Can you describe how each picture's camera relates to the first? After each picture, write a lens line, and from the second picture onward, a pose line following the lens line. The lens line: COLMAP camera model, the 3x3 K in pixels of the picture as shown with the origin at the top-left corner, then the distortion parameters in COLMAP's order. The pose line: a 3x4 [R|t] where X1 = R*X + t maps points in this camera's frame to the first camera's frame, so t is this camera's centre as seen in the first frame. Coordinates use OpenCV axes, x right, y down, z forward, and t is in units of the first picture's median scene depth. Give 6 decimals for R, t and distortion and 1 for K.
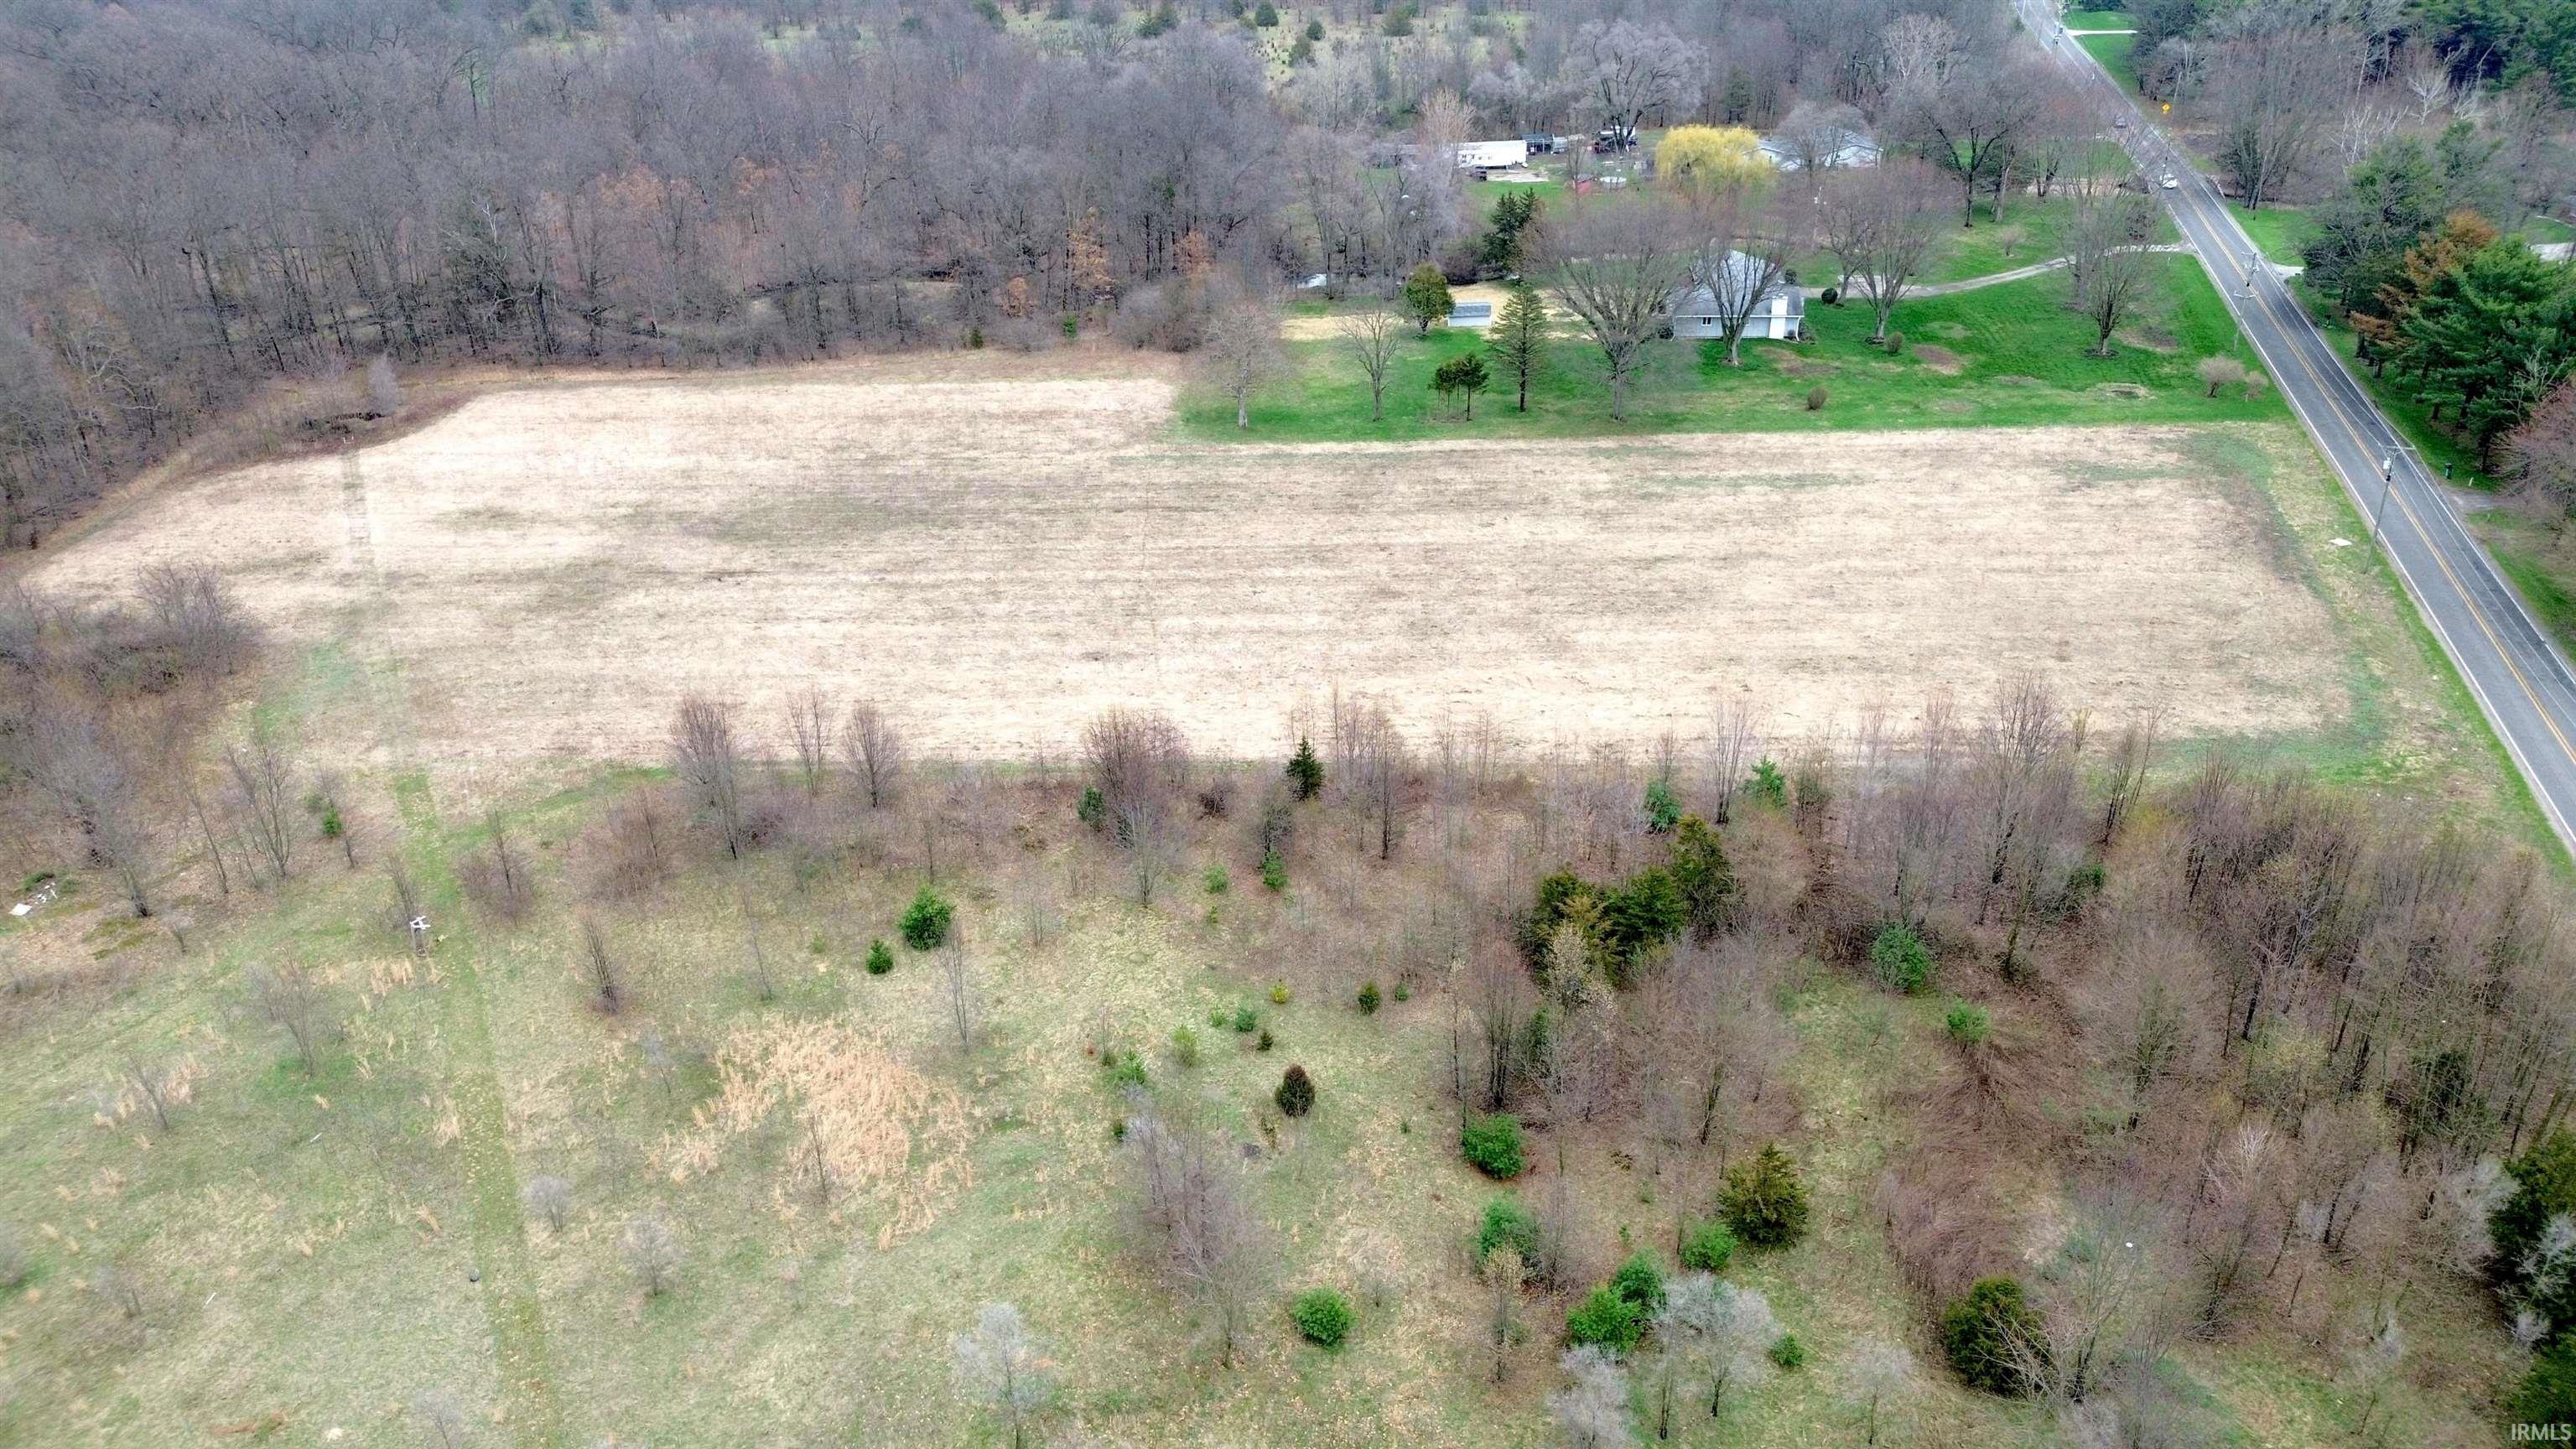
lens RADIAL K [[1791.6, 0, 1288.0], [0, 1791.6, 724.5], [0, 0, 1]] dist [0.089533, -0.116668]
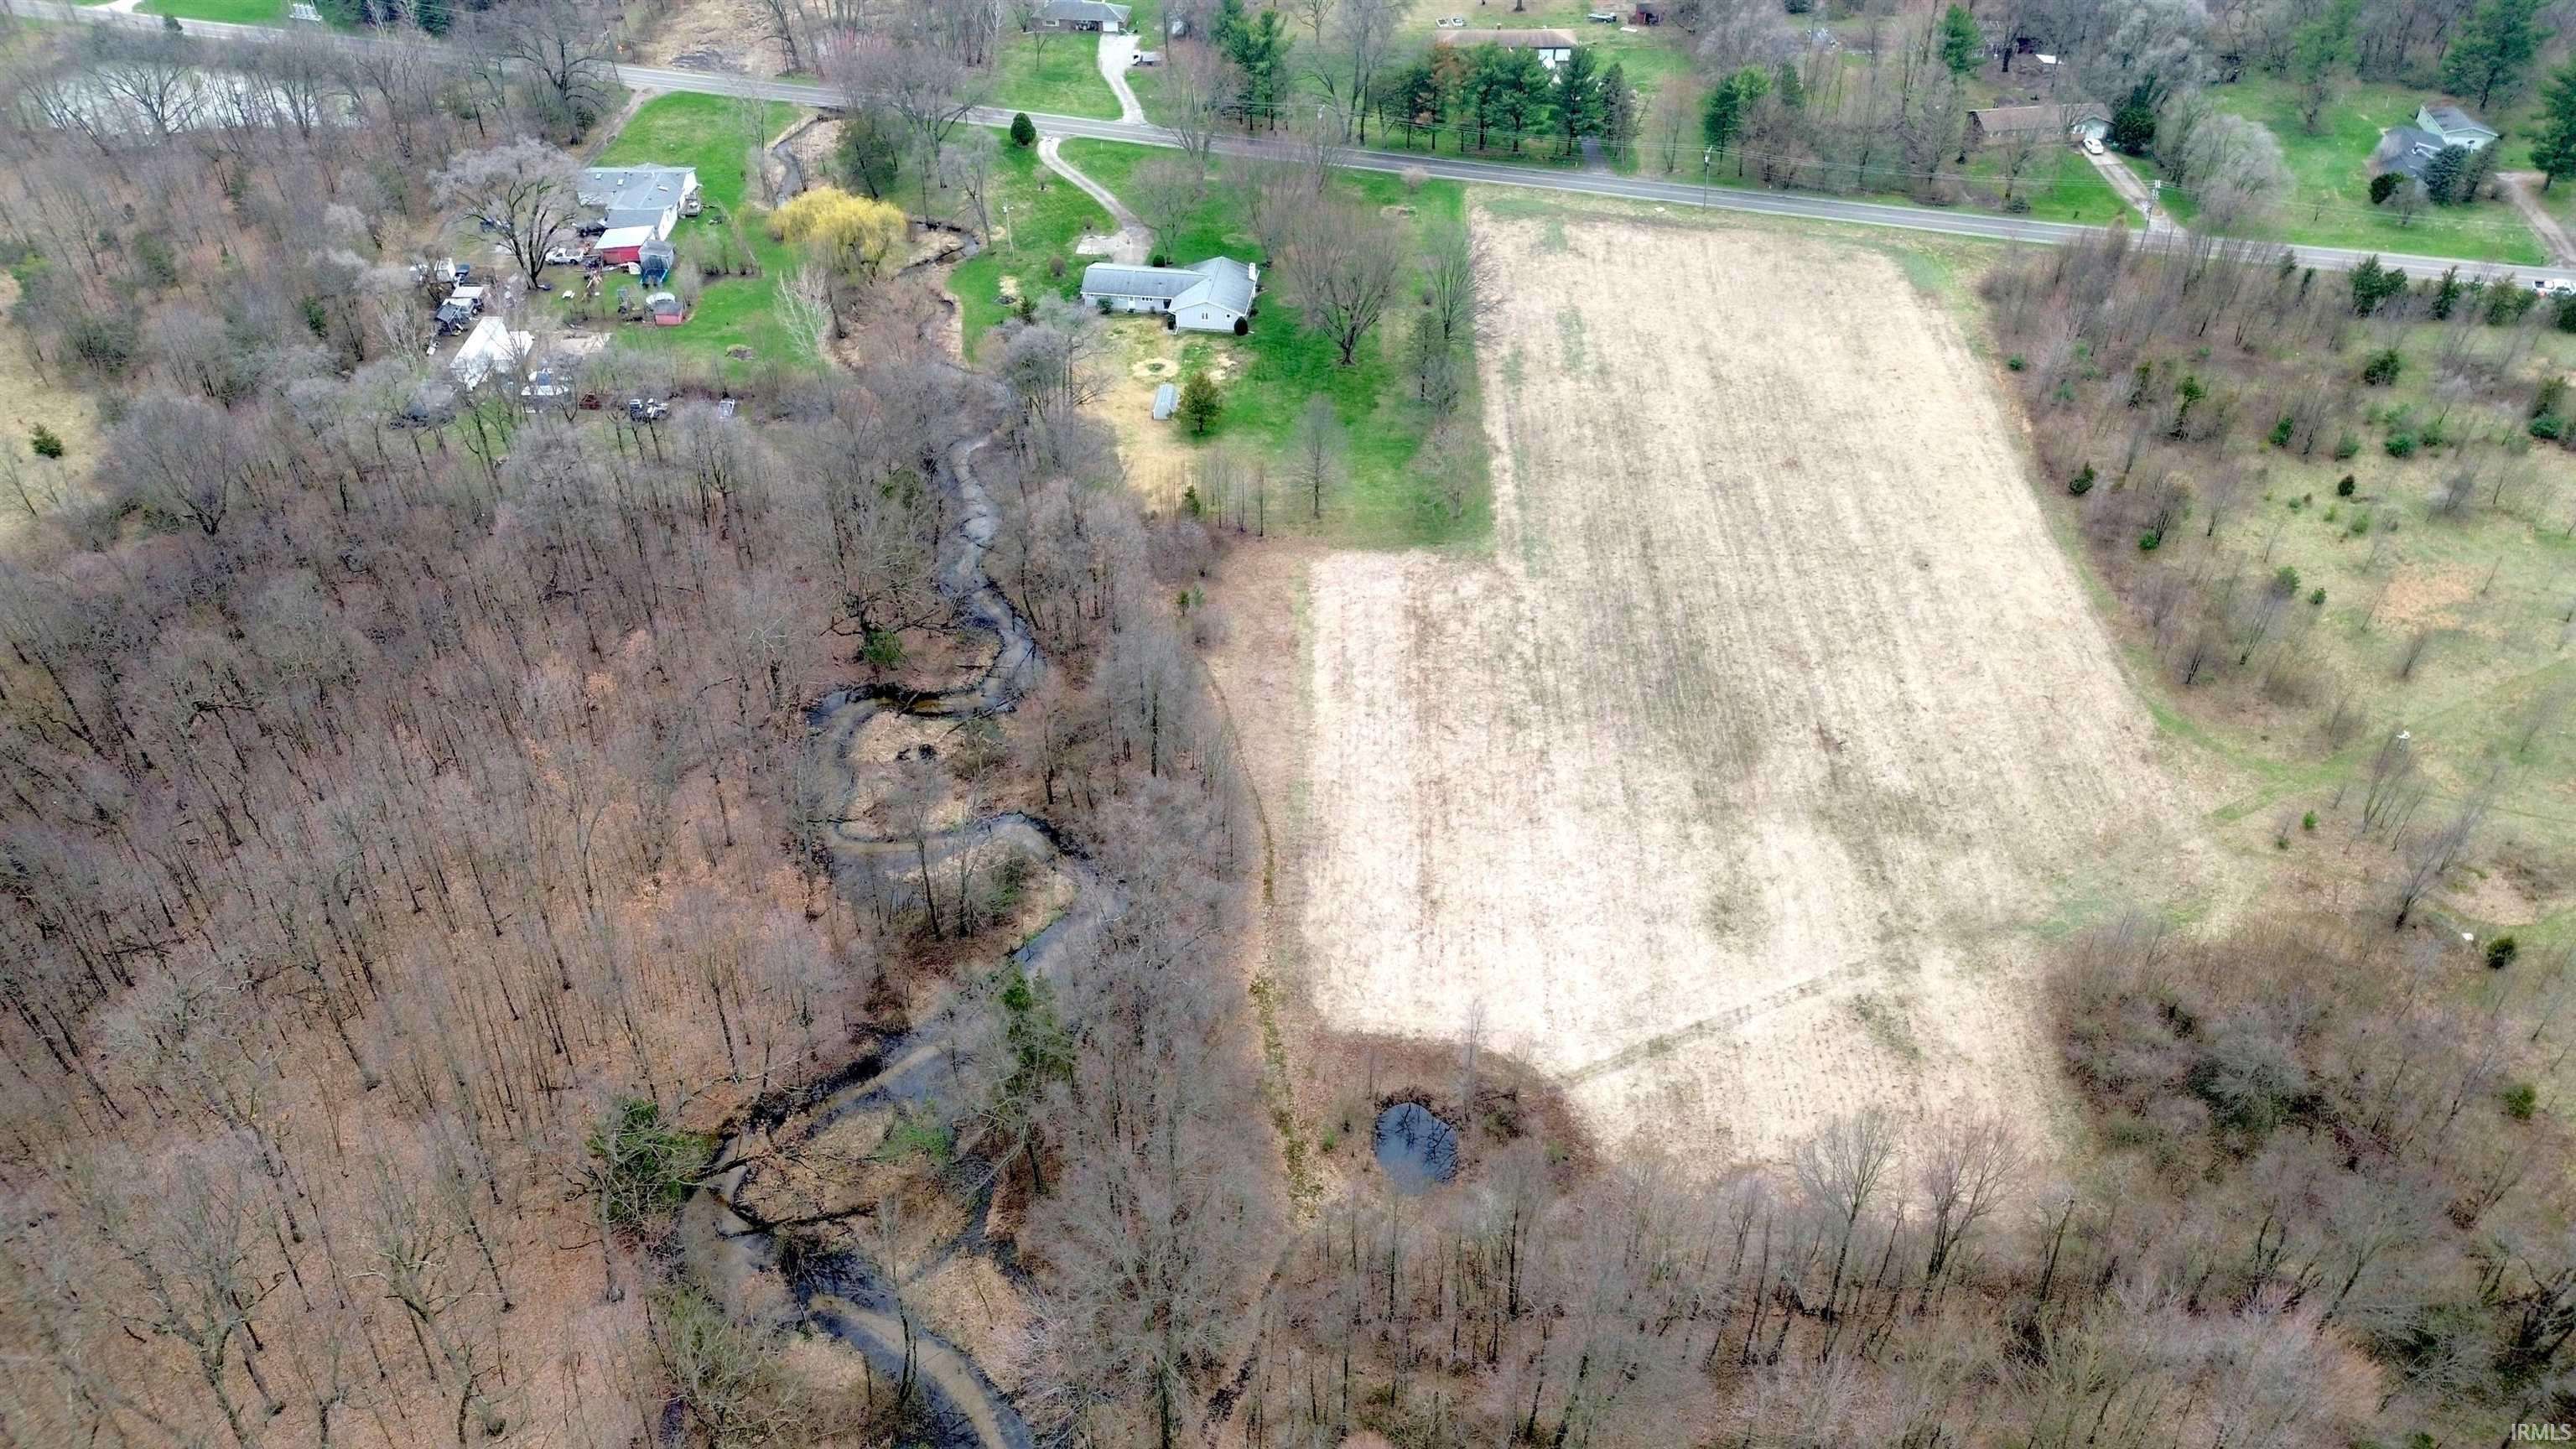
lens RADIAL K [[1791.6, 0, 1288.0], [0, 1791.6, 724.5], [0, 0, 1]] dist [0.089533, -0.116668]
pose [[0.021049, -0.611465, 0.790992, -1.245197], [0.464008, 0.706772, 0.534013, -0.890915], [-0.885581, 0.355786, 0.298601, 0.928824]]
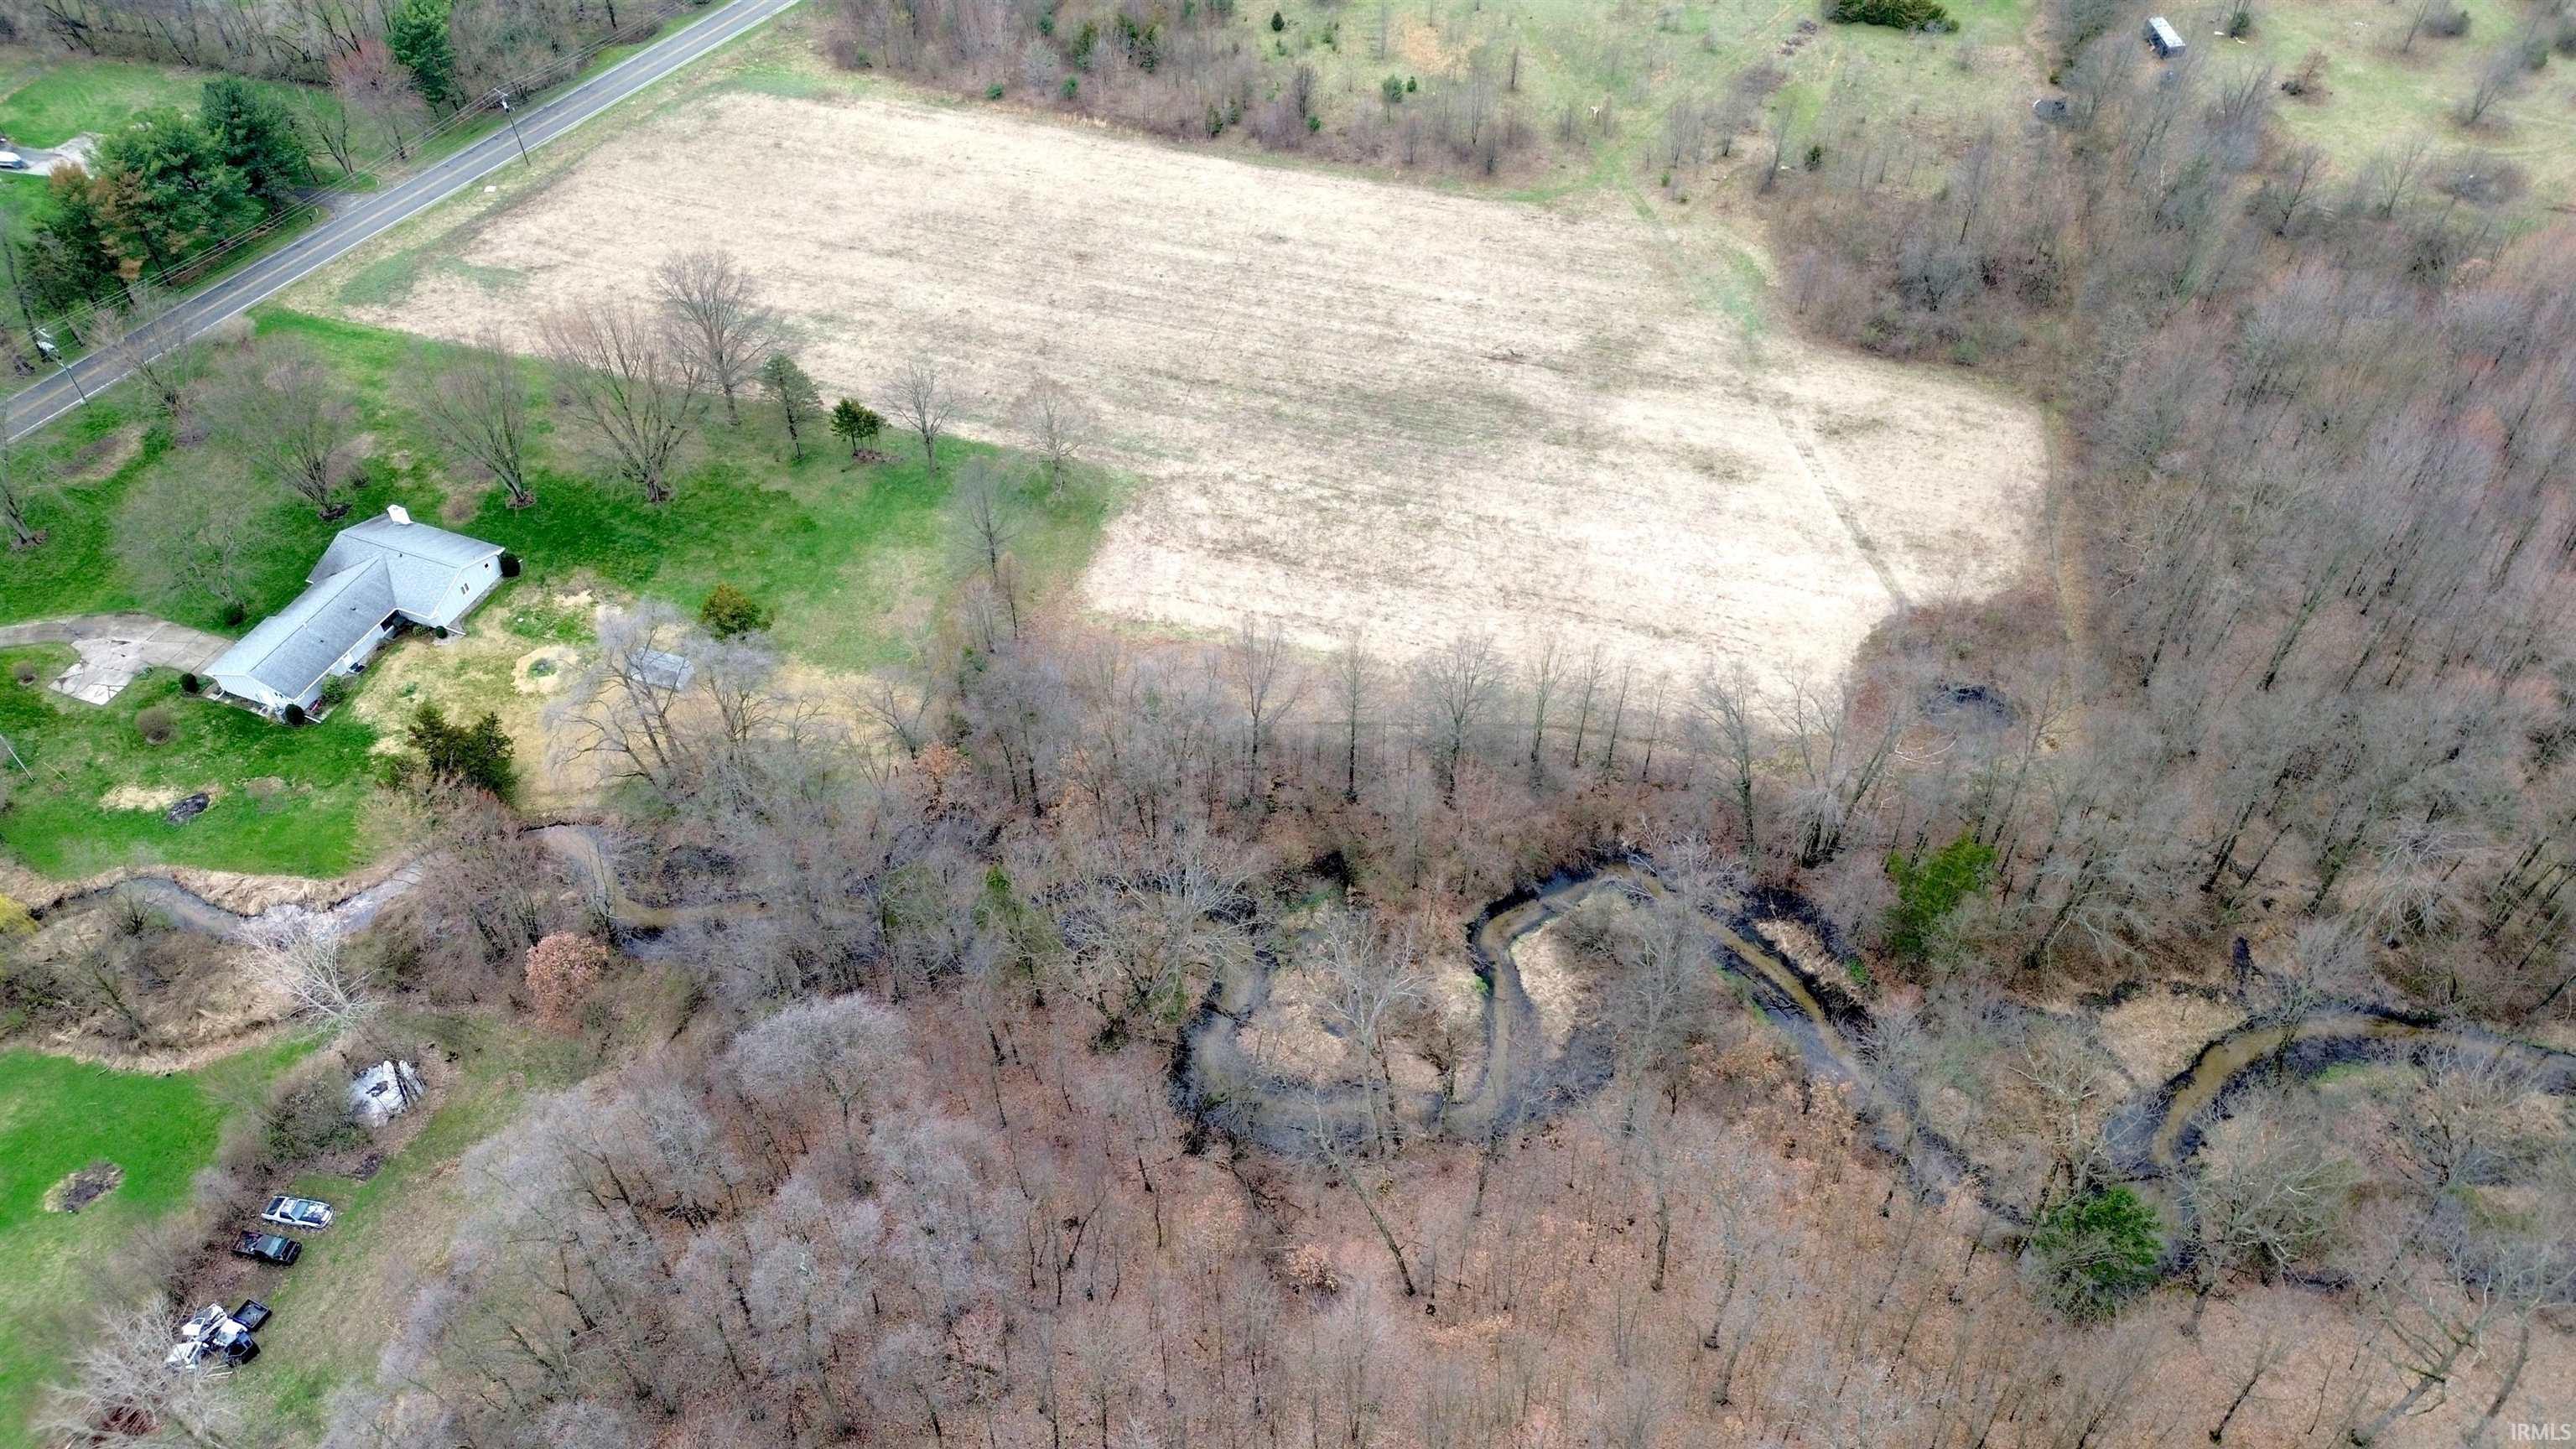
lens RADIAL K [[1791.6, 0, 1288.0], [0, 1791.6, 724.5], [0, 0, 1]] dist [0.089533, -0.116668]
pose [[-0.963594, -0.175778, 0.201465, -0.462230], [0.143454, 0.295968, 0.944364, -1.291462], [-0.225625, 0.938885, -0.259977, 1.615120]]
